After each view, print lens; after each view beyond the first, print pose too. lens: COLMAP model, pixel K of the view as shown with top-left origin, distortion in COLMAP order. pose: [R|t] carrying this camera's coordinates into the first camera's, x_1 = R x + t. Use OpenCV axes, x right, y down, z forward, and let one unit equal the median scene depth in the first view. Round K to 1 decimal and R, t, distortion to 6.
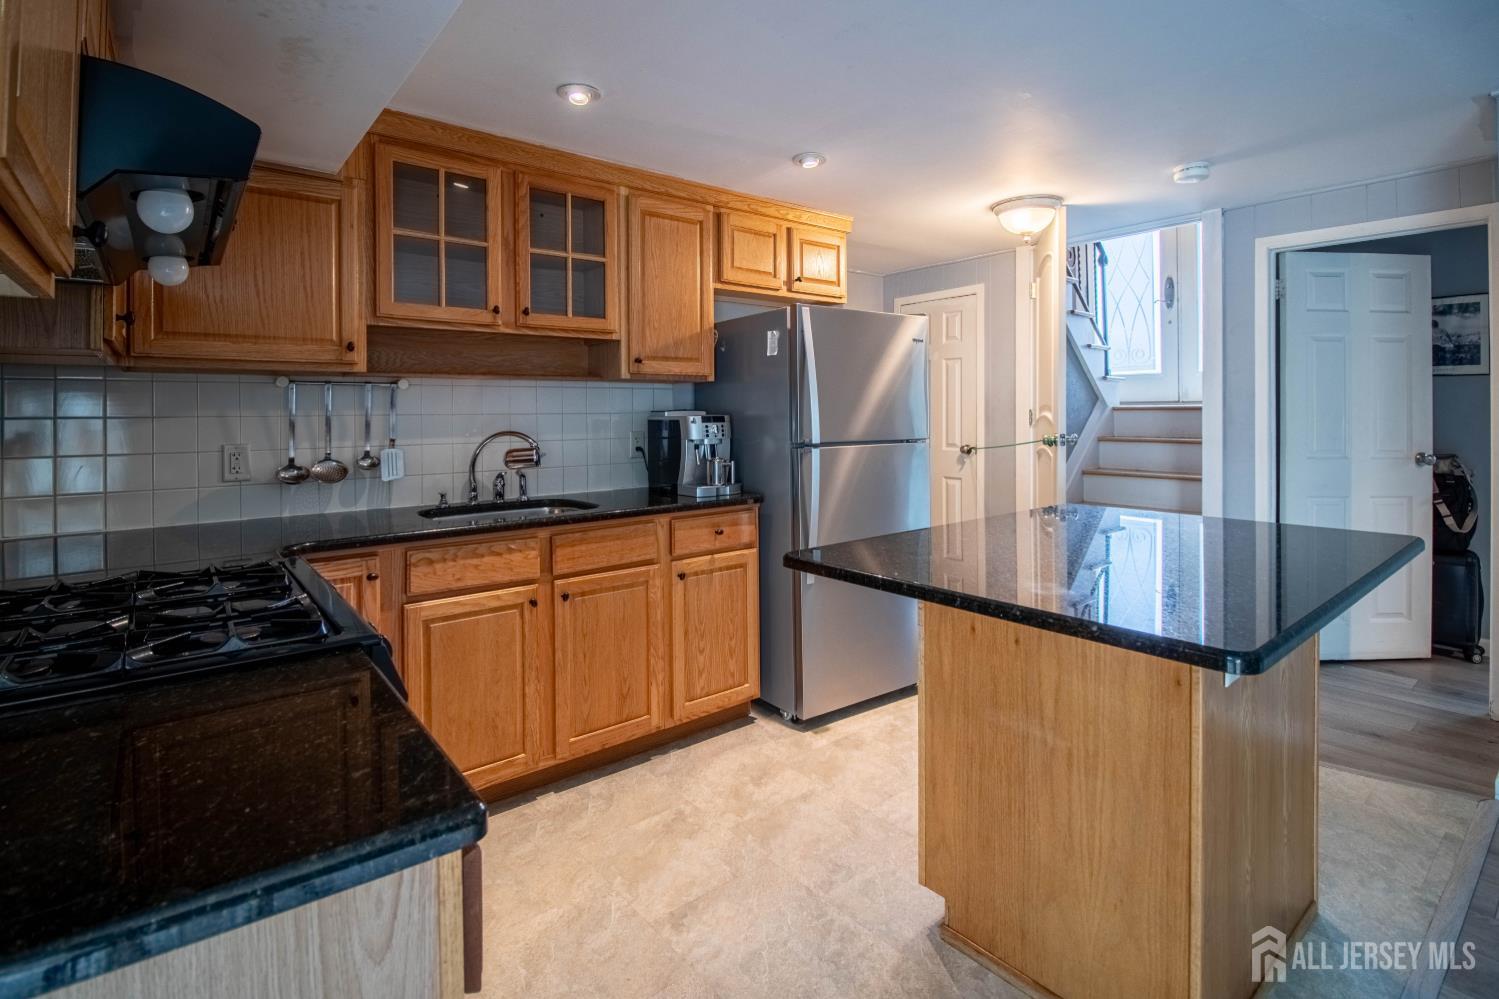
lens RADIAL K [[720.7, 0, 735.6], [0, 720.7, 442.2], [0, 0, 1]] dist [0.000013, -0.000115]
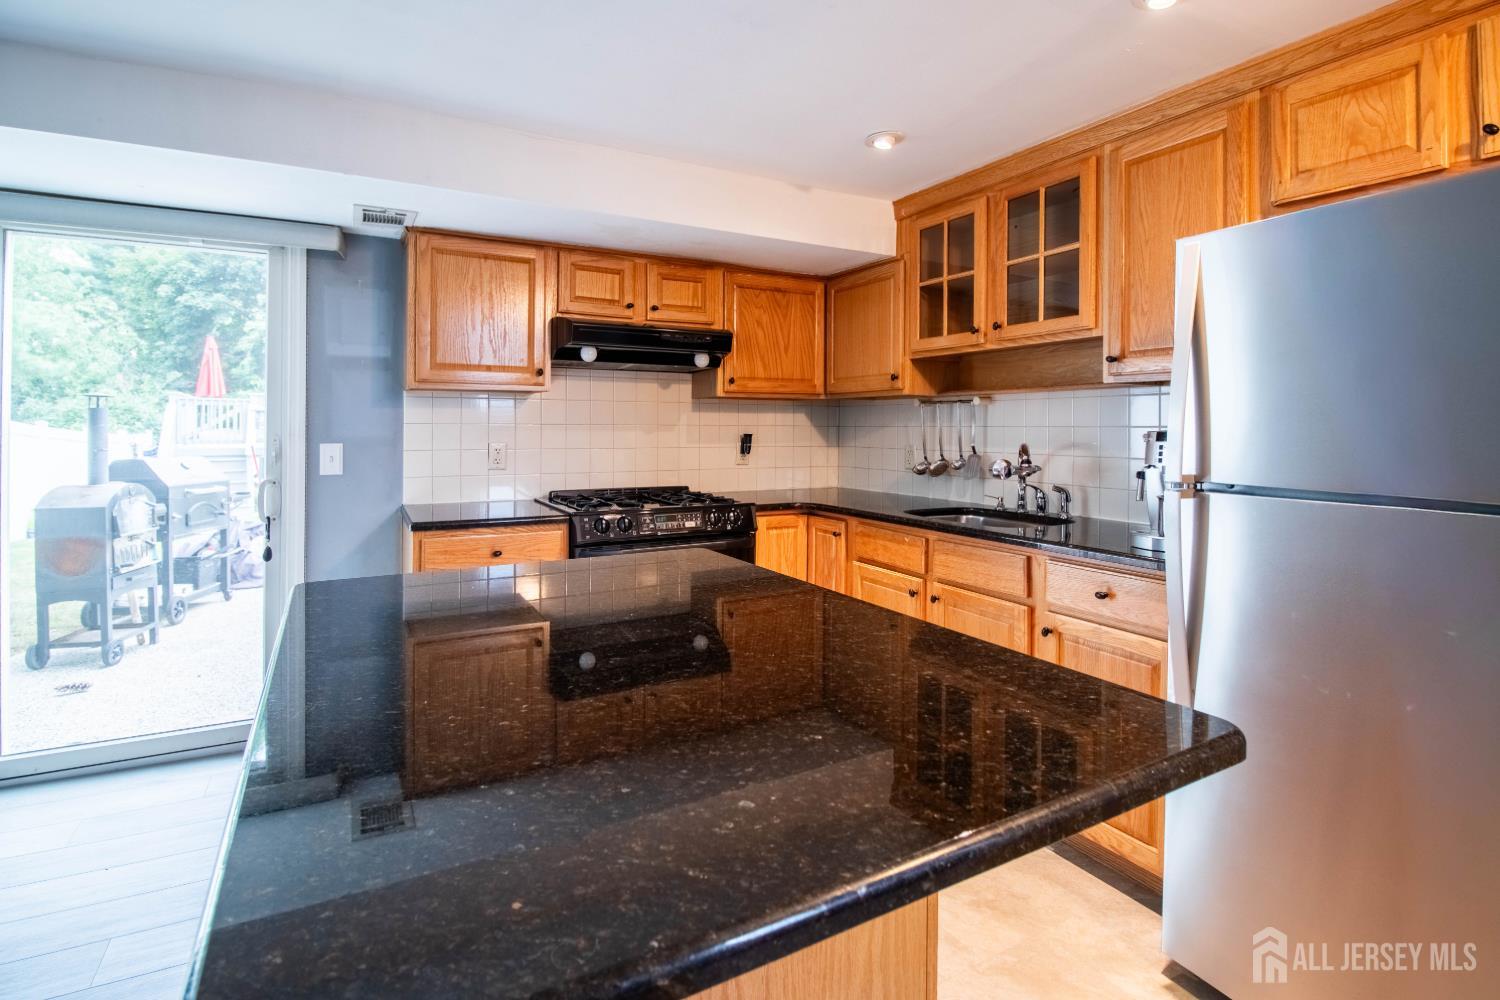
lens RADIAL K [[732.1, 0, 753.4], [0, 732.1, 453.5], [0, 0, 1]] dist [-0.004297, -0.001070]
pose [[-0.154295, 0.043604, -0.987062, 0.788778], [-0.043883, 0.997737, 0.050935, -0.038511], [0.987050, 0.051174, -0.152033, 0.818485]]
